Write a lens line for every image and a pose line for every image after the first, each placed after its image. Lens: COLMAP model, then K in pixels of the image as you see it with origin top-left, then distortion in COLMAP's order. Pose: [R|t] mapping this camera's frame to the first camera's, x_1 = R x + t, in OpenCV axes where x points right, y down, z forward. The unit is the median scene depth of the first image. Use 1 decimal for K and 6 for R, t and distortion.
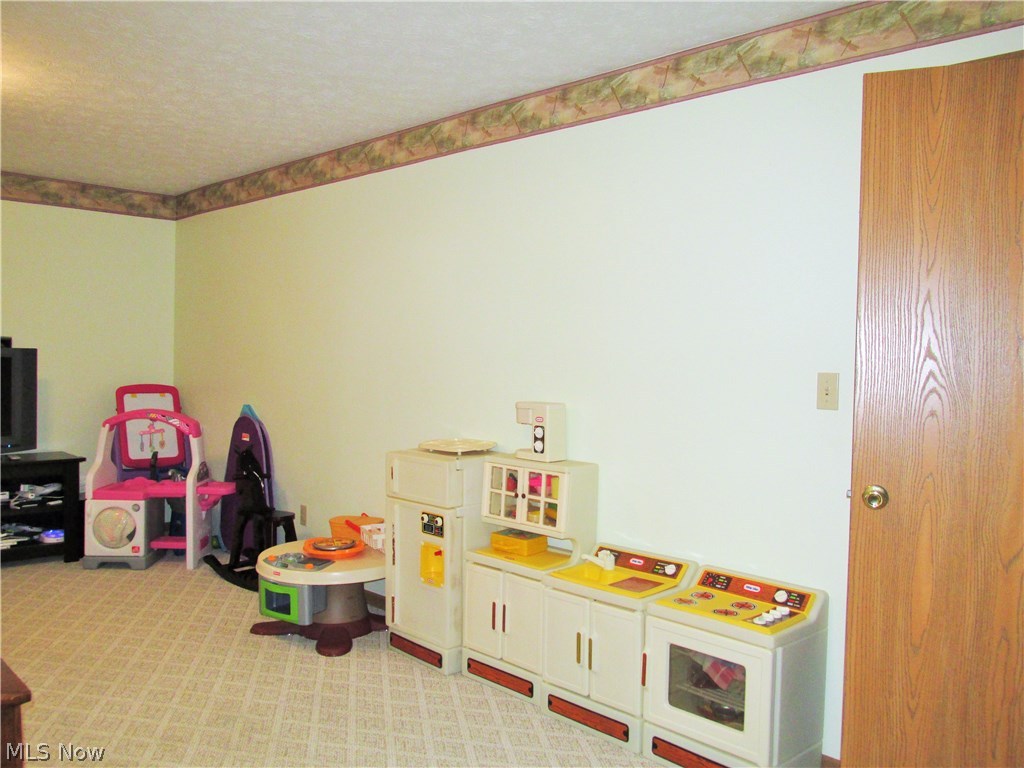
lens RADIAL K [[853.1, 0, 512.0], [0, 853.1, 384.0], [0, 0, 1]] dist [-0.031717, -0.002209]
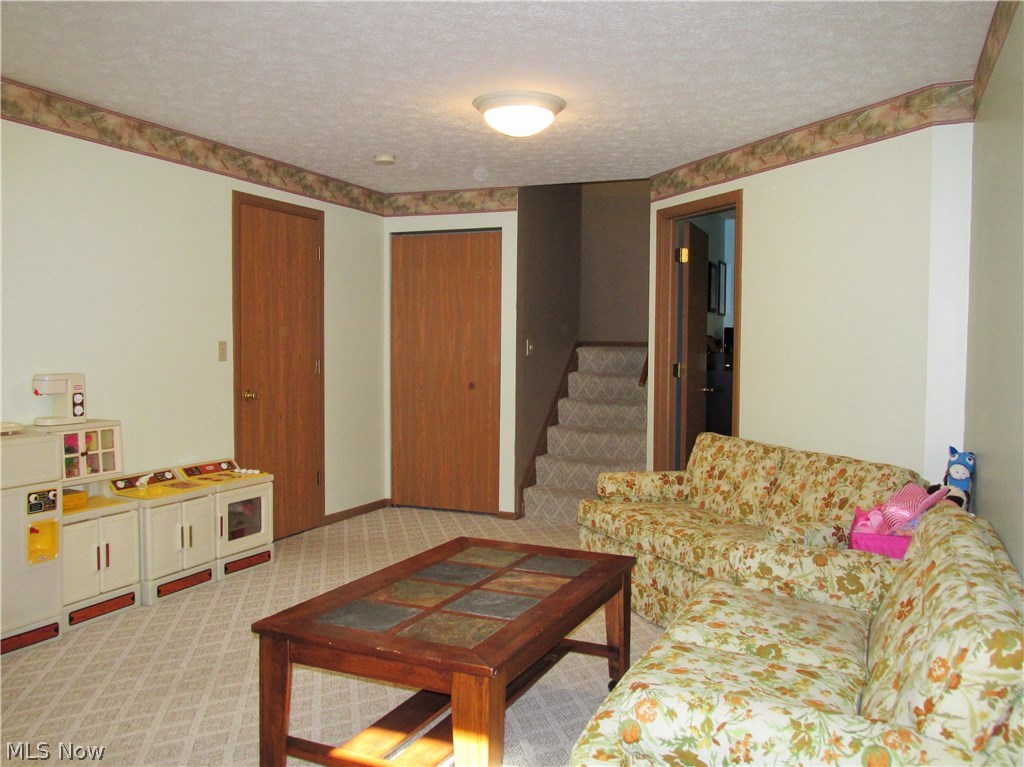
lens RADIAL K [[853.1, 0, 512.0], [0, 853.1, 383.5], [0, 0, 1]] dist [-0.031717, -0.002209]
pose [[-0.379389, -0.064109, 0.923013, -1.394020], [0.019283, 0.996832, 0.077162, -0.045355], [-0.925036, 0.047073, -0.376951, 0.986613]]
